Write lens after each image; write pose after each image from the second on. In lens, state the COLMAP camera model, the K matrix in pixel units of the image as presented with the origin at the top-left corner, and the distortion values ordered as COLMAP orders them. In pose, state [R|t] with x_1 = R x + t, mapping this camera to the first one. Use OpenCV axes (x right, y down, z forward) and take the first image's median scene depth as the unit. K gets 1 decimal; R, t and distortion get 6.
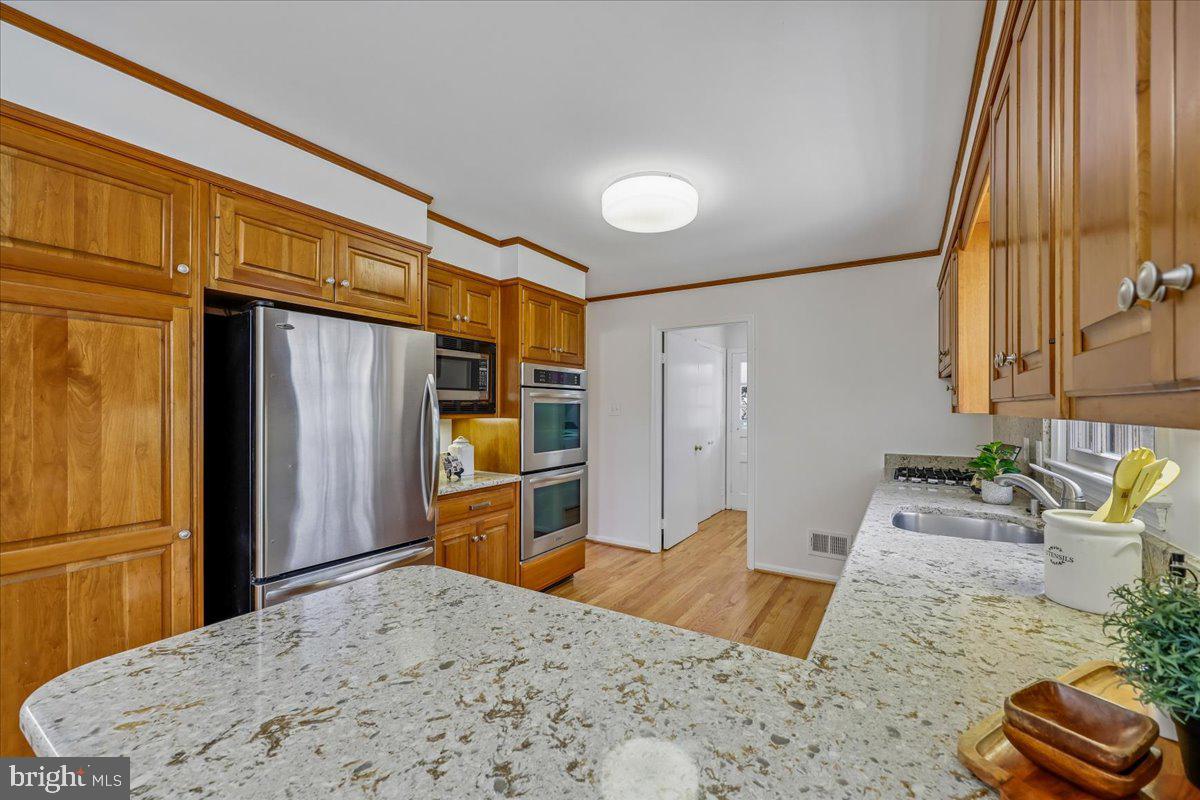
lens RADIAL K [[485.9, 0, 606.7], [0, 485.9, 408.1], [0, 0, 1]] dist [0.000693, 0.000029]
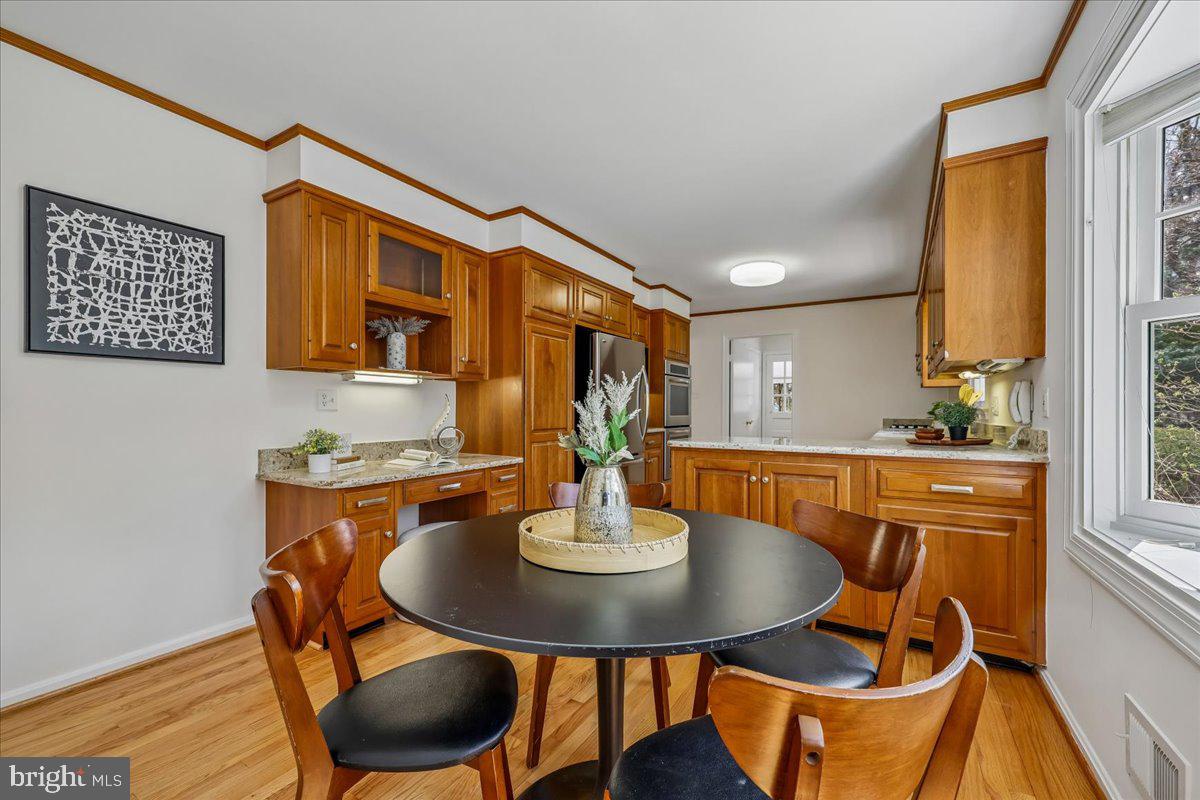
lens RADIAL K [[485.9, 0, 606.7], [0, 485.9, 408.1], [0, 0, 1]] dist [0.000693, 0.000029]
pose [[0.999968, 0.001088, 0.007965, -0.384239], [-0.001079, 0.999999, -0.001143, 0.071970], [-0.007966, 0.001135, 0.999968, -0.648838]]
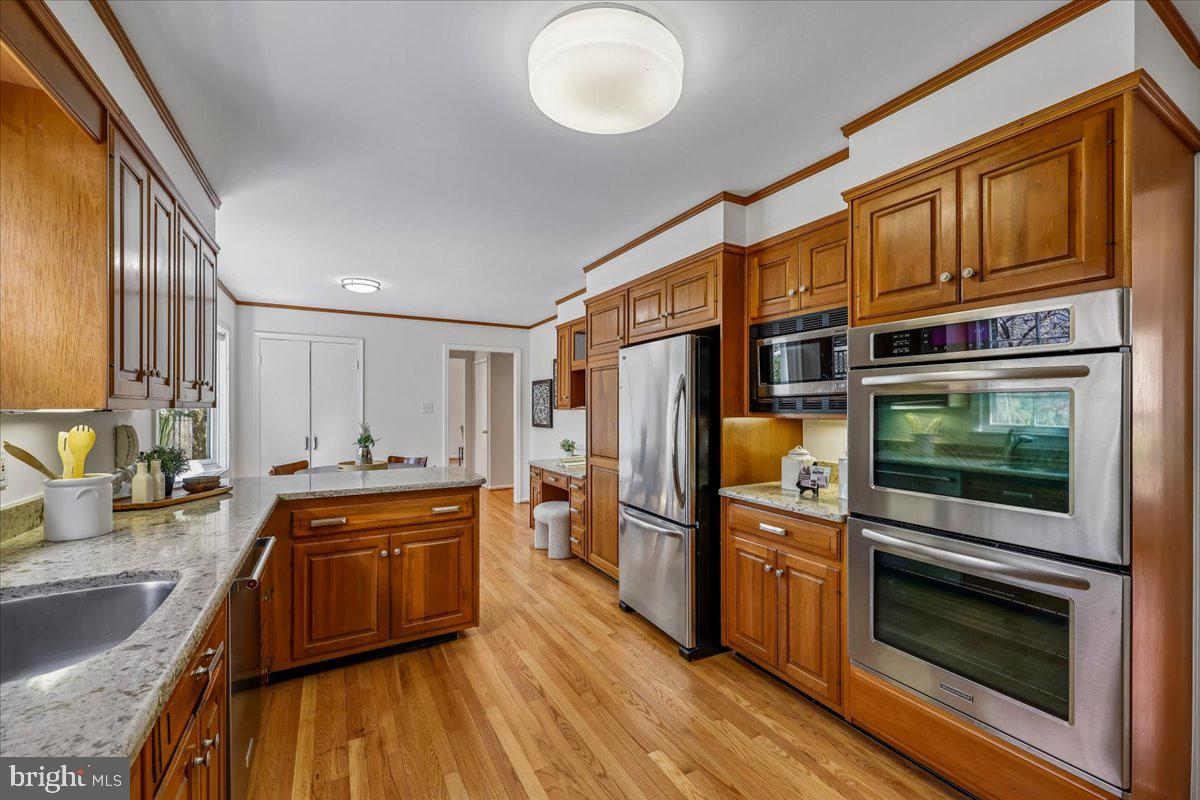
lens RADIAL K [[485.9, 0, 606.7], [0, 485.9, 408.1], [0, 0, 1]] dist [0.000693, 0.000029]
pose [[-0.484682, -0.001678, -0.874689, 0.469686], [-0.001942, 0.999998, -0.000842, 0.005268], [0.874688, 0.001291, -0.484684, 0.965812]]
